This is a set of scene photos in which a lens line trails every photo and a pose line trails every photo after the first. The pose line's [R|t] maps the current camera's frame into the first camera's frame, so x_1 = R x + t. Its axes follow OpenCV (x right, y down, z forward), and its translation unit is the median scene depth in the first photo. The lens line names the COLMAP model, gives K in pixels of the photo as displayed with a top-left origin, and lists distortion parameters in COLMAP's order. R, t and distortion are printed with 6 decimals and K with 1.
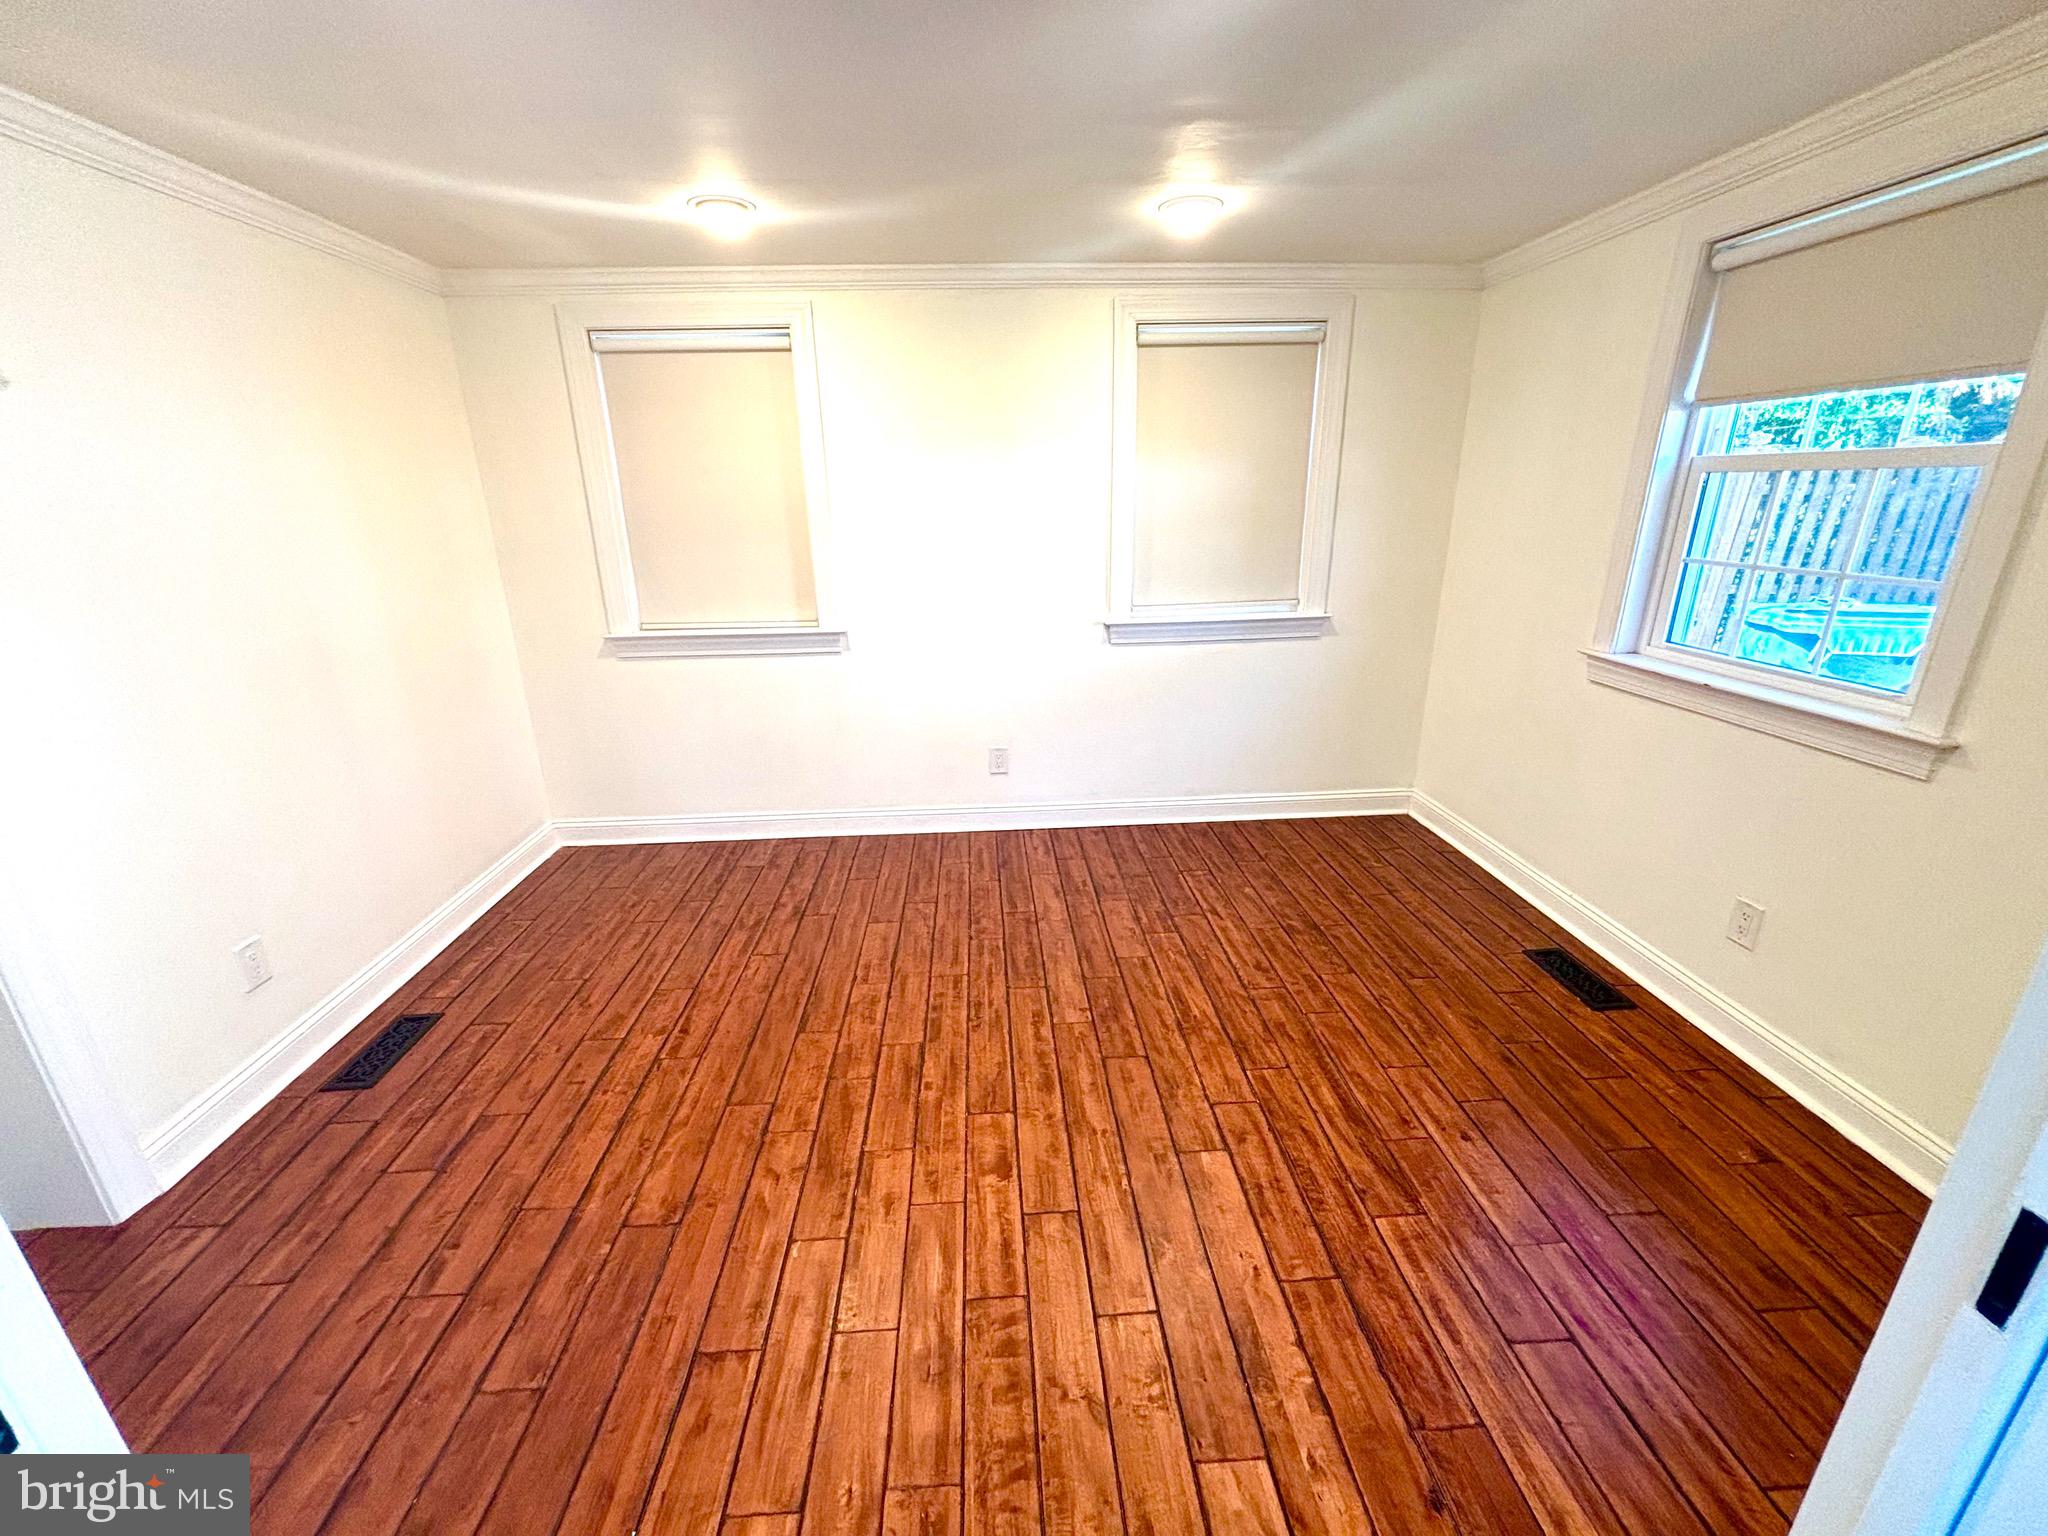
lens RADIAL K [[823.5, 0, 1029.1], [0, 823.5, 770.0], [0, 0, 1]] dist [-0.001546, -0.000421]
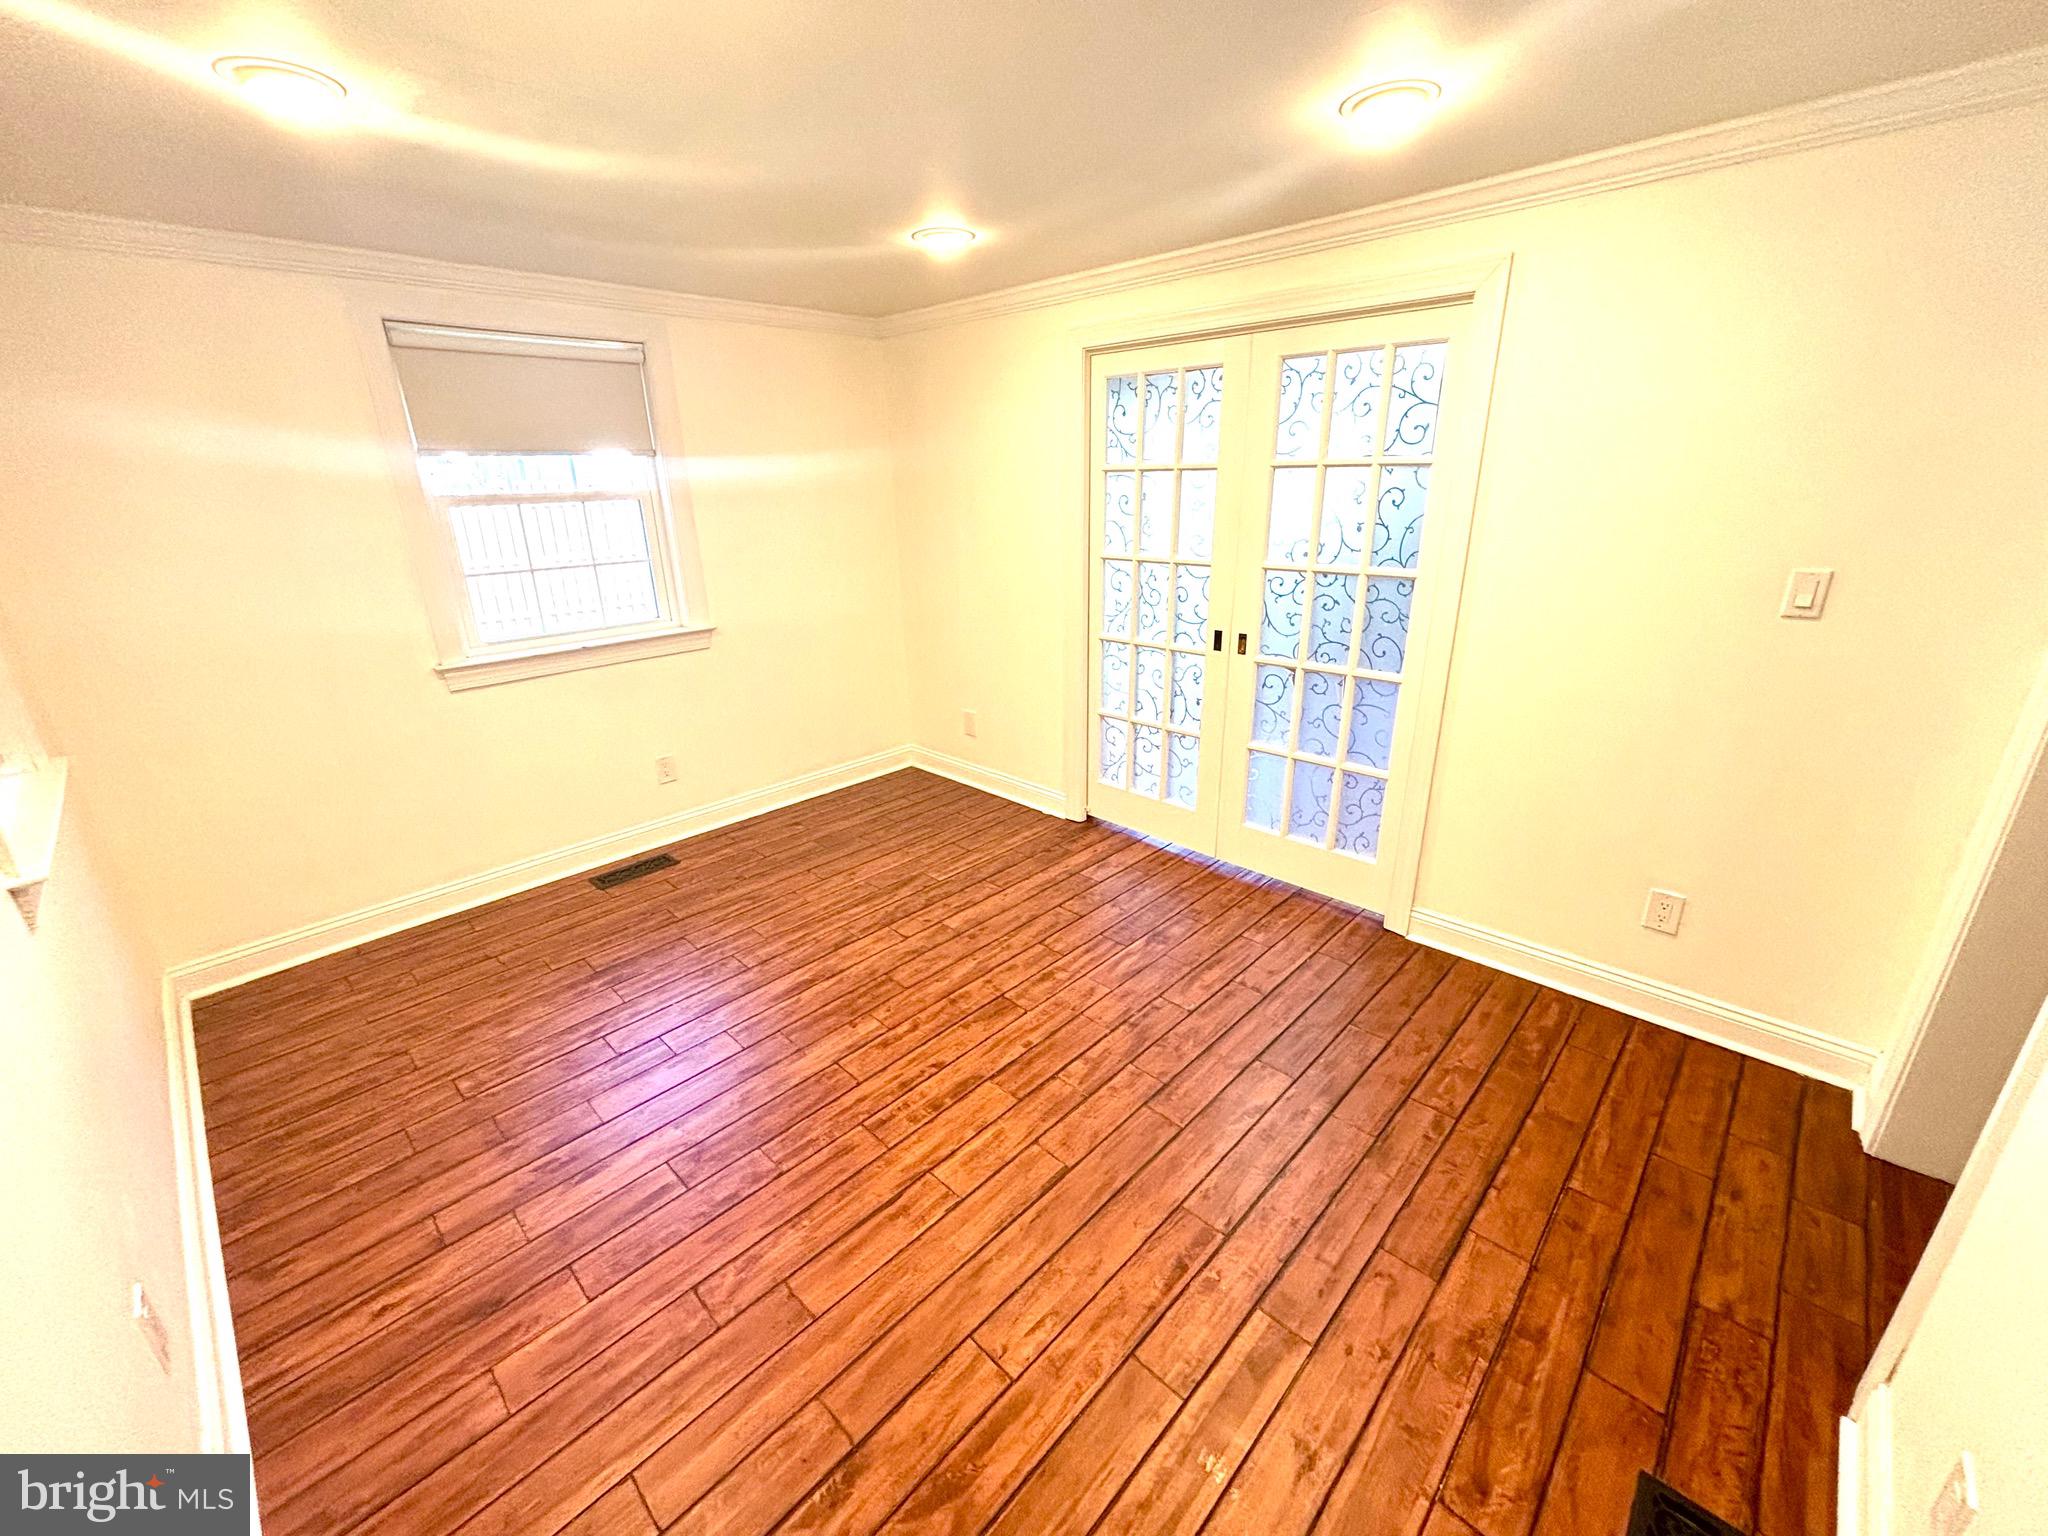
lens RADIAL K [[823.5, 0, 1030.0], [0, 823.5, 766.6], [0, 0, 1]] dist [-0.001546, -0.000421]
pose [[-0.679819, -0.214690, 0.701252, -0.851592], [0.269697, 0.816003, 0.511275, -0.500619], [-0.681990, 0.536700, -0.496833, 1.403278]]
